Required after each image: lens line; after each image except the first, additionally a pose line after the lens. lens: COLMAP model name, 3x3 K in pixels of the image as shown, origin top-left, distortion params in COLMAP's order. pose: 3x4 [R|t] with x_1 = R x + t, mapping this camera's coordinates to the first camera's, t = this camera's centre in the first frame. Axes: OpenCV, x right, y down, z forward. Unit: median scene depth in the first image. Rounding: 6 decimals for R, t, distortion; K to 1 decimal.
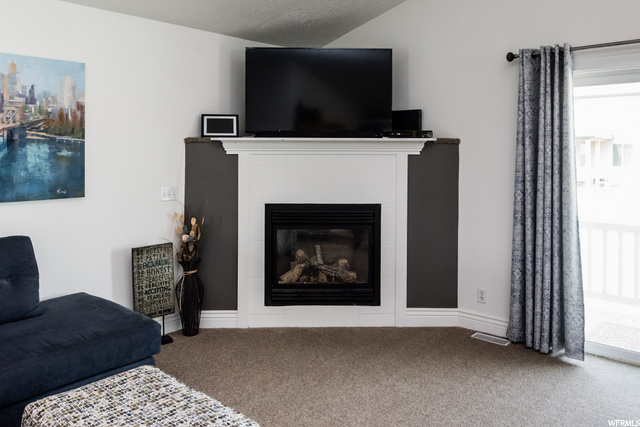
lens RADIAL K [[455.2, 0, 318.8], [0, 455.2, 152.6], [0, 0, 1]] dist [-0.001779, 0.000161]
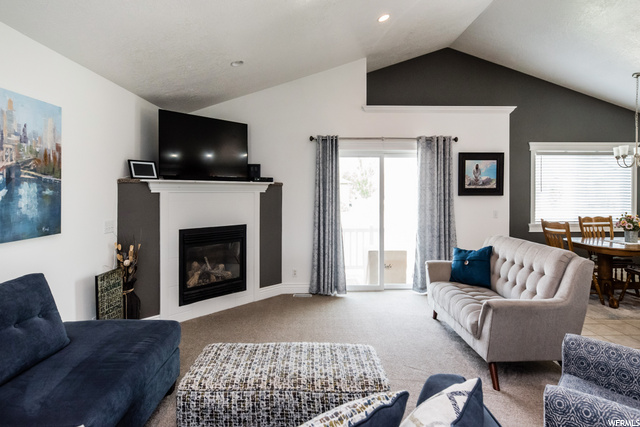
lens RADIAL K [[307.8, 0, 335.5], [0, 307.8, 191.5], [0, 0, 1]] dist [0.000710, -0.000140]
pose [[0.739519, -0.004615, 0.673120, -0.427789], [0.004701, 0.999988, 0.001691, 0.001556], [-0.673119, 0.001913, 0.739531, 0.028508]]
